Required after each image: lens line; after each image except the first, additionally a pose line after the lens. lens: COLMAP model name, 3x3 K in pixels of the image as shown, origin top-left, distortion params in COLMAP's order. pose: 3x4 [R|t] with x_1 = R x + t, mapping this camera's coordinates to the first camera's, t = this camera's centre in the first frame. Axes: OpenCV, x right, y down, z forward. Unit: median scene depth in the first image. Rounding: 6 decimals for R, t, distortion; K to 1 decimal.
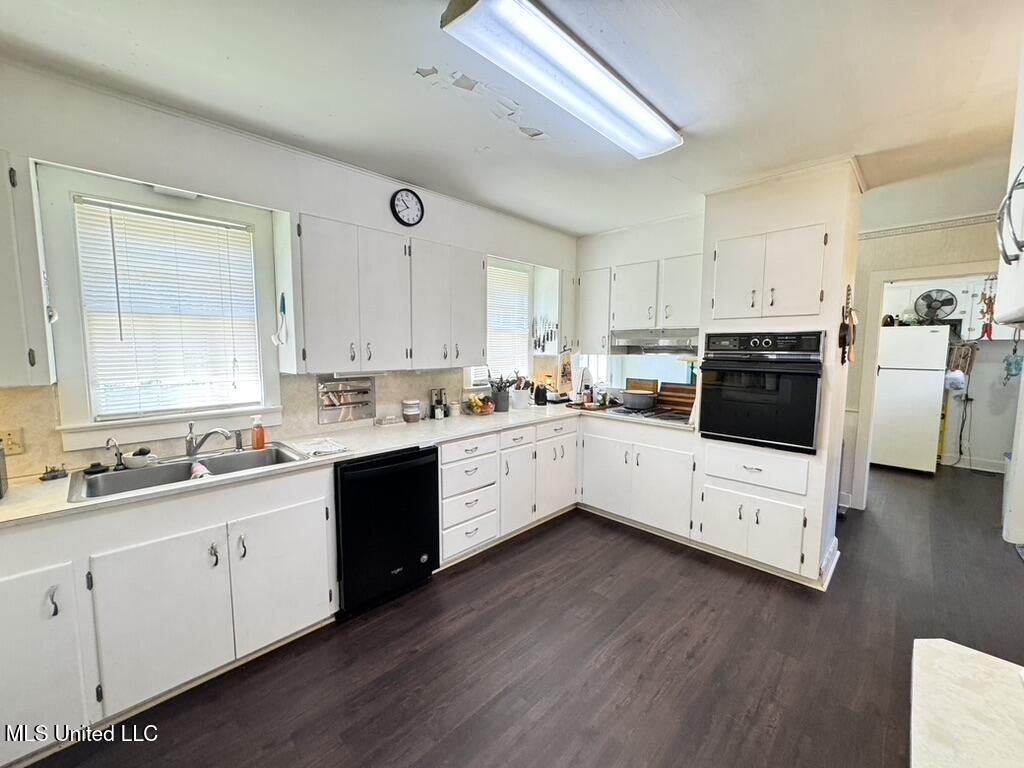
lens RADIAL K [[410.3, 0, 512.4], [0, 410.3, 384.6], [0, 0, 1]] dist [-0.004071, 0.000966]
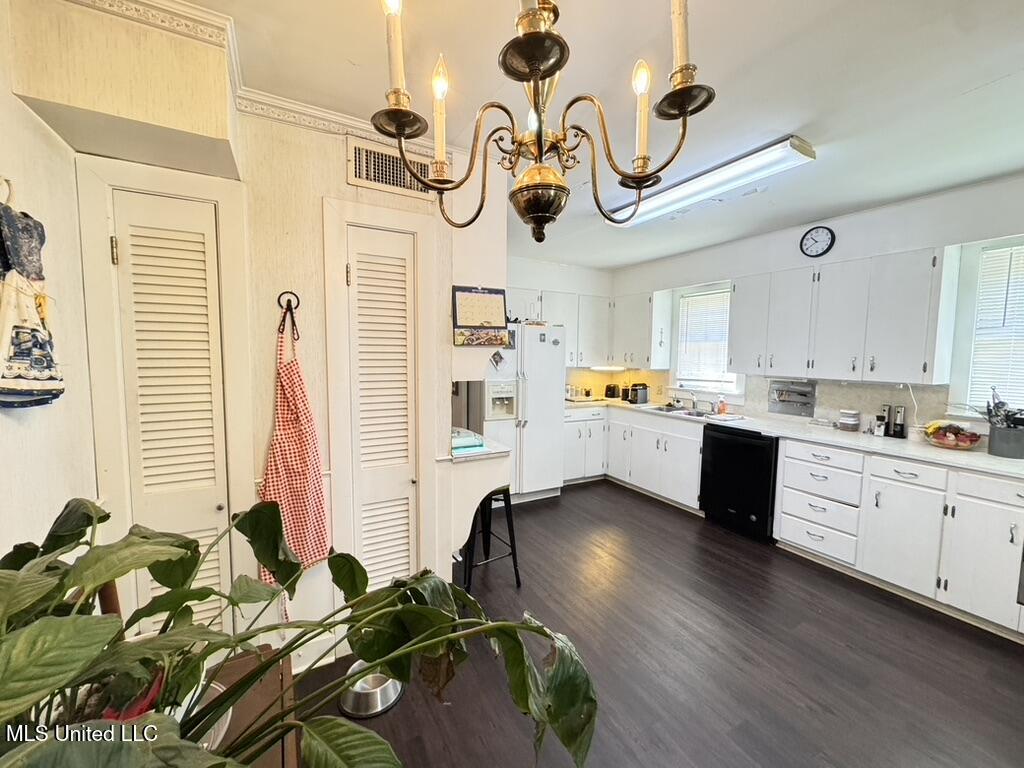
lens RADIAL K [[410.3, 0, 509.0], [0, 410.3, 384.1], [0, 0, 1]] dist [-0.004071, 0.000966]
pose [[-0.280716, 0.074126, -0.956924, 1.079969], [-0.099631, 0.989376, 0.105867, -0.055897], [0.954606, 0.125058, -0.270349, 0.483637]]
